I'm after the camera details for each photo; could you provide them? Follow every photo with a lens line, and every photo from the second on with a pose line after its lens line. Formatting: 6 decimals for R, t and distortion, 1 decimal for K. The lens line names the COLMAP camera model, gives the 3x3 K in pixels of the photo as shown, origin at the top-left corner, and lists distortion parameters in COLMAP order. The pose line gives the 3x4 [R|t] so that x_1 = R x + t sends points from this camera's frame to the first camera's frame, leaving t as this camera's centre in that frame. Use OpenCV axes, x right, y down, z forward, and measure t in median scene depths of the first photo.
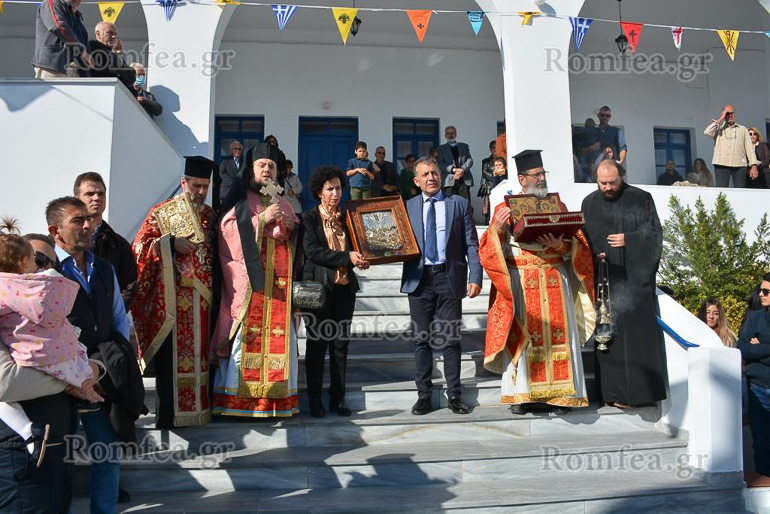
lens RADIAL K [[592.1, 0, 382.4], [0, 592.1, 292.0], [0, 0, 1]] dist [-0.051115, -0.161590]
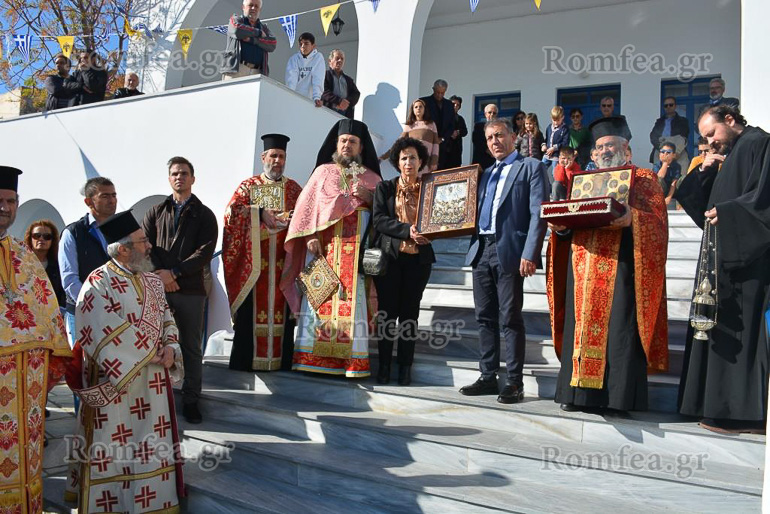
lens RADIAL K [[603.7, 0, 385.0], [0, 603.7, 257.0], [0, 0, 1]] dist [-0.152937, 0.109136]
pose [[0.823921, 0.031963, -0.565803, 0.486562], [-0.048856, 0.998697, -0.014726, 0.010339], [0.564595, 0.039777, 0.824409, 0.142871]]
